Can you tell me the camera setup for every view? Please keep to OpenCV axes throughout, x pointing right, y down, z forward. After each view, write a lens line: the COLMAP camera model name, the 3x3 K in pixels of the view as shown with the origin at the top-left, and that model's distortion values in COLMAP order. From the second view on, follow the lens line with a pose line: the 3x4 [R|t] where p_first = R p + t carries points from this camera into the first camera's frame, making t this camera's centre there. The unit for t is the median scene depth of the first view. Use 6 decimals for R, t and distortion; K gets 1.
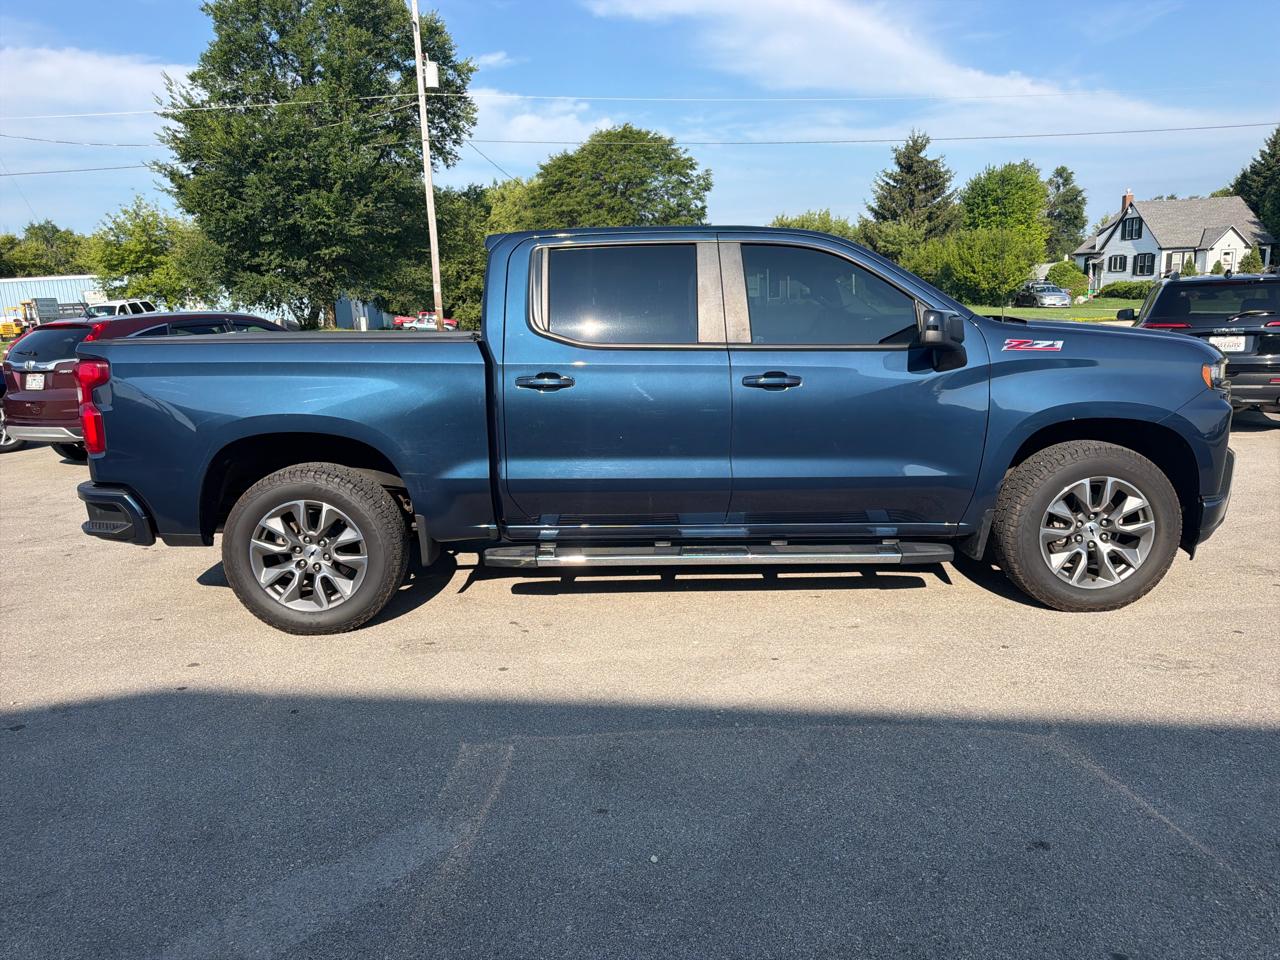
lens RADIAL K [[933.6, 0, 630.5], [0, 933.6, 477.4], [0, 0, 1]] dist [0.092476, -0.126858]
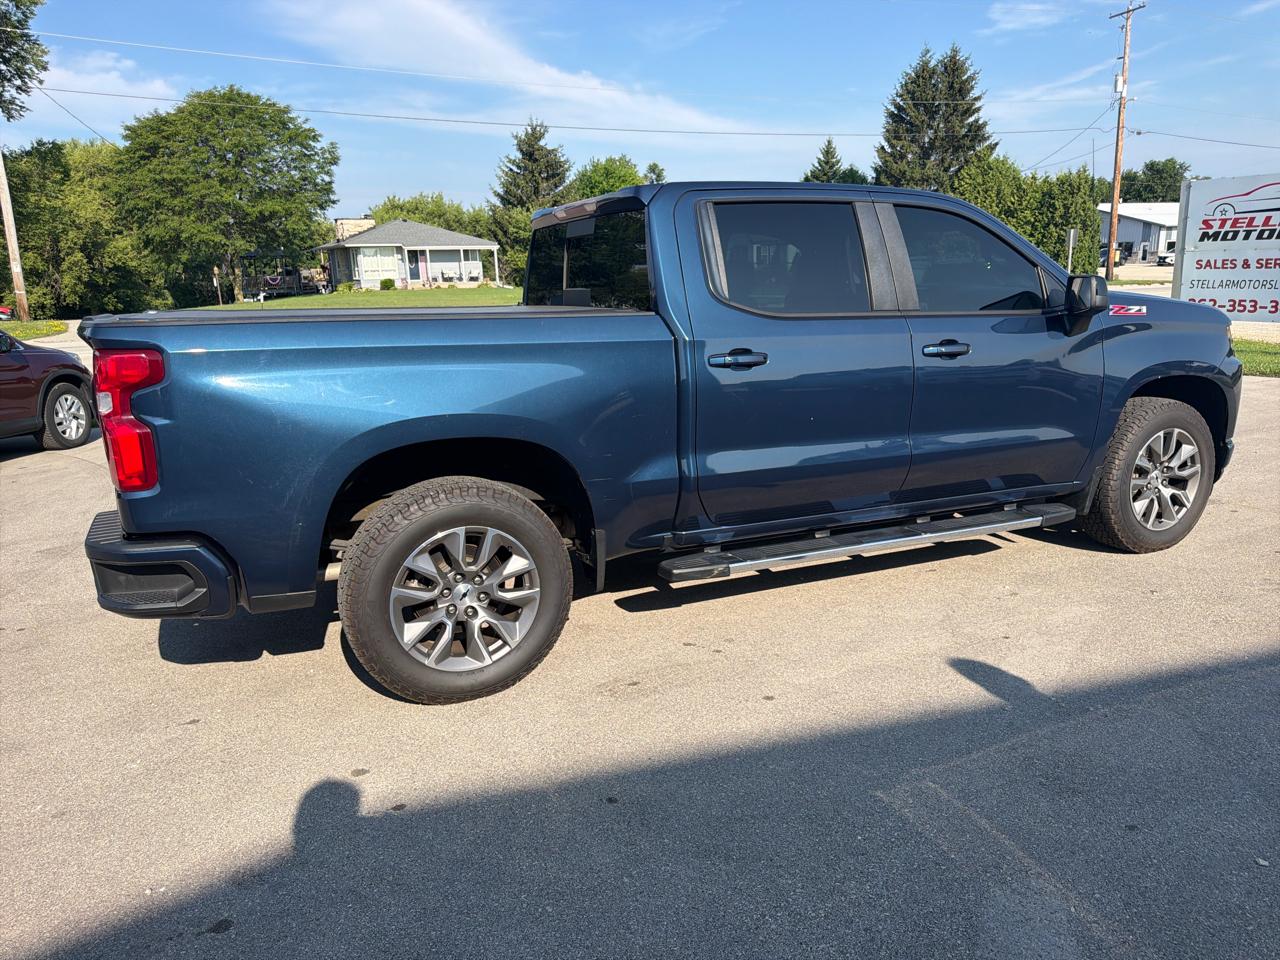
lens RADIAL K [[930.5, 0, 649.1], [0, 930.5, 490.6], [0, 0, 1]] dist [0.036182, -0.031381]
pose [[0.907022, -0.091222, 0.411084, -0.057321], [0.078933, 0.995780, 0.046813, -0.003142], [-0.413620, -0.010012, 0.910395, 0.028012]]
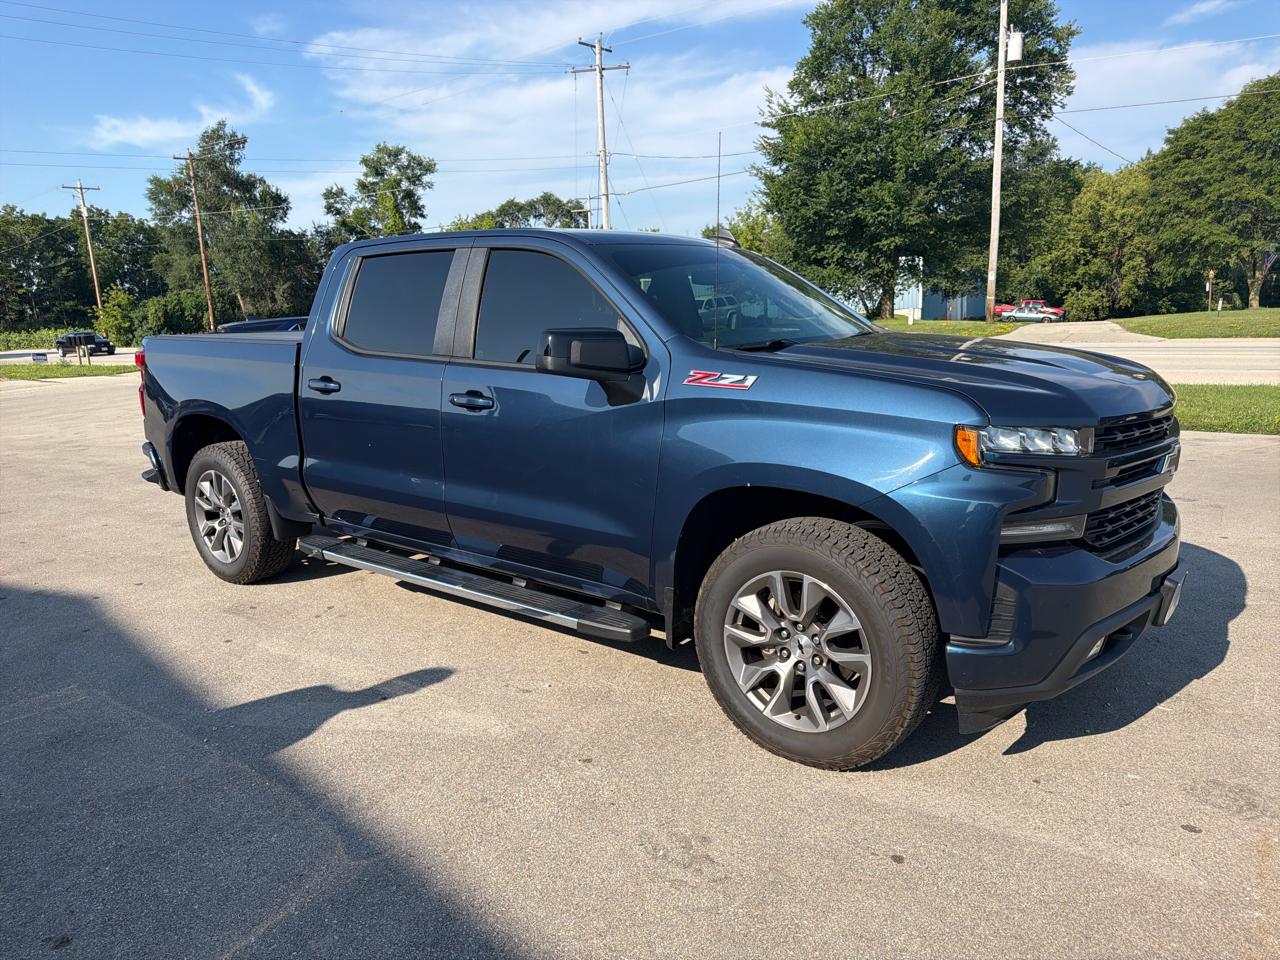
lens RADIAL K [[930.5, 0, 649.1], [0, 930.5, 490.6], [0, 0, 1]] dist [0.036182, -0.031381]
pose [[0.798133, 0.124037, -0.589575, 0.090295], [-0.107353, 0.992197, 0.063413, -0.010273], [0.592840, 0.012681, 0.805221, 0.041746]]
